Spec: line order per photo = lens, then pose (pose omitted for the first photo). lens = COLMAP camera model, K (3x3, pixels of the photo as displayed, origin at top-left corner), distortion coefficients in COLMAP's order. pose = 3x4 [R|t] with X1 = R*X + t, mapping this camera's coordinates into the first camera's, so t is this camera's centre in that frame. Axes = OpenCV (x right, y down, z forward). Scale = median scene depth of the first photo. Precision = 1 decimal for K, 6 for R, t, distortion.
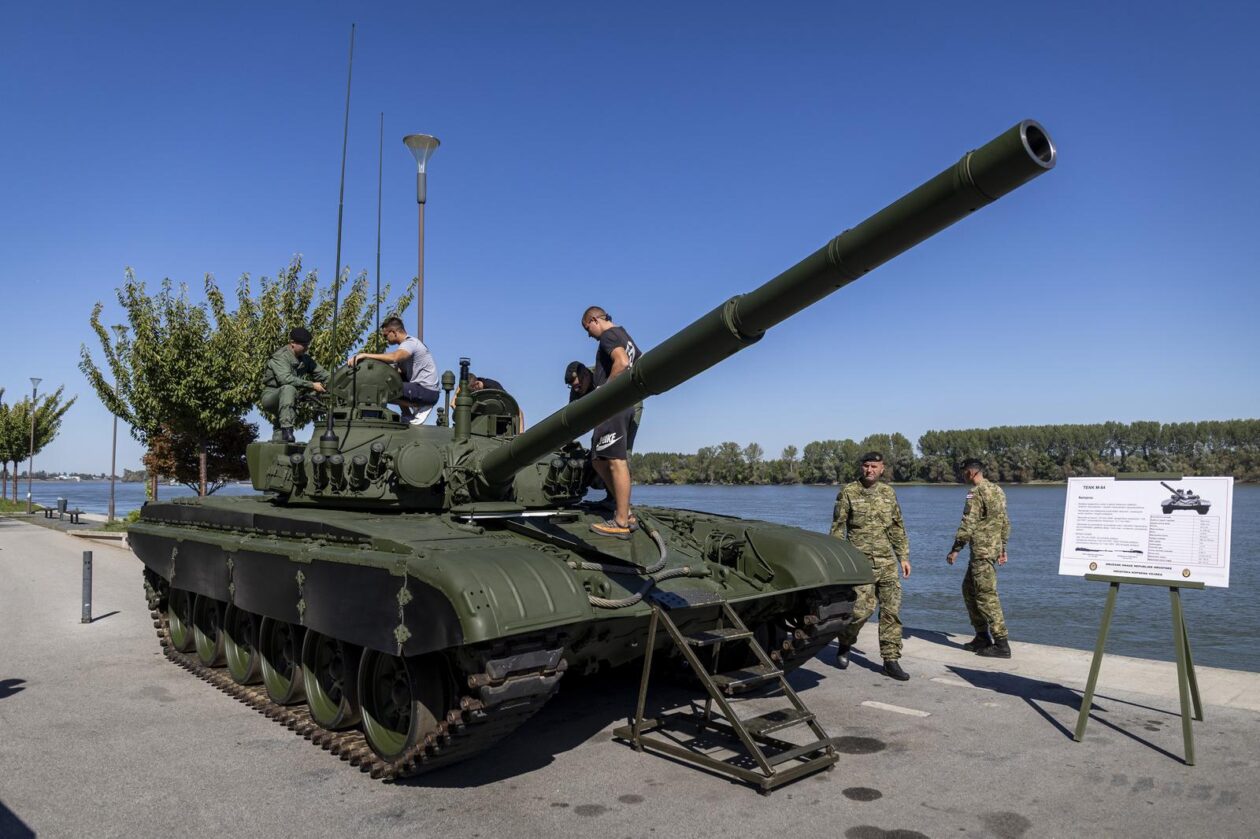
lens RADIAL K [[828.1, 0, 630.0], [0, 828.1, 419.5], [0, 0, 1]] dist [-0.030530, -0.000789]
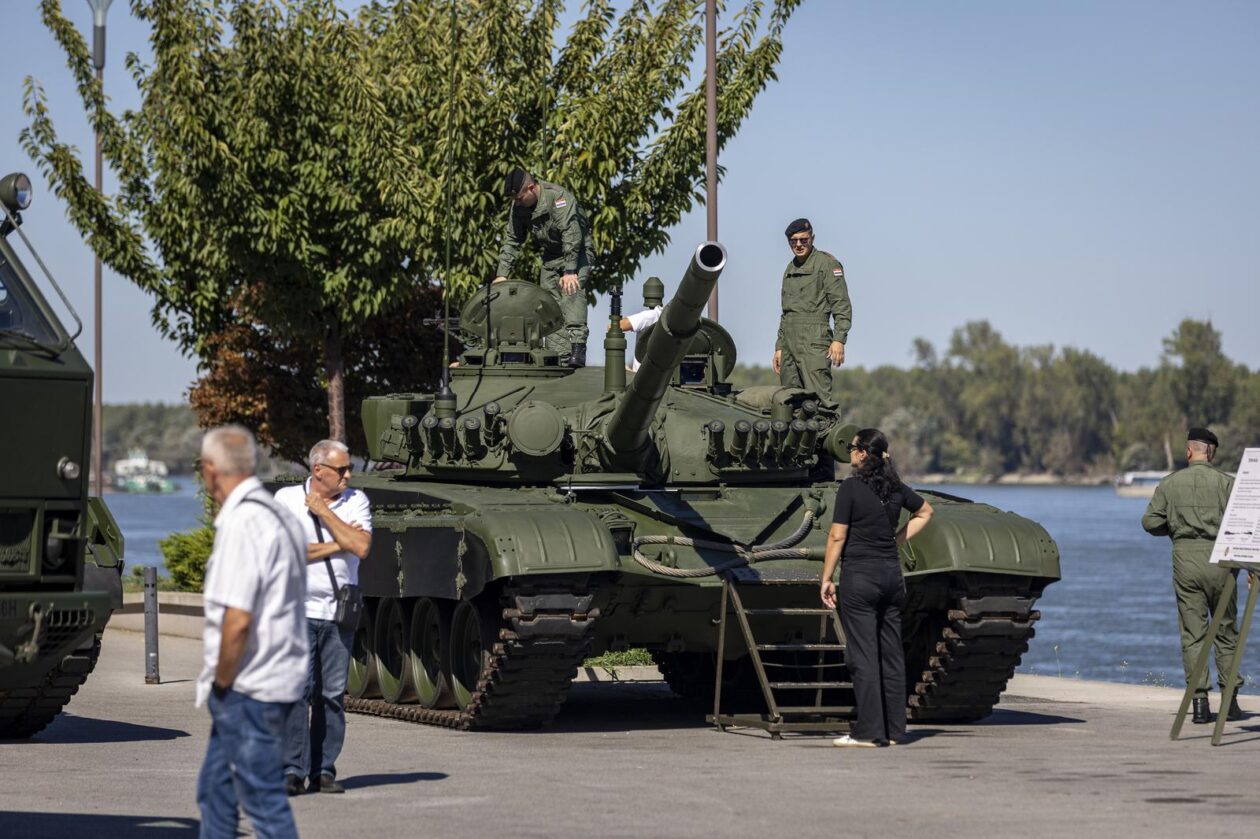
lens RADIAL K [[5813.6, 0, 630.0], [0, 5813.6, 419.5], [0, 0, 1]] dist [0.271345, 5.876902]
pose [[0.904582, -0.000962, -0.426298, 2.032169], [0.029177, 0.997792, 0.059661, -0.263801], [0.425300, -0.066406, 0.902613, -3.714162]]
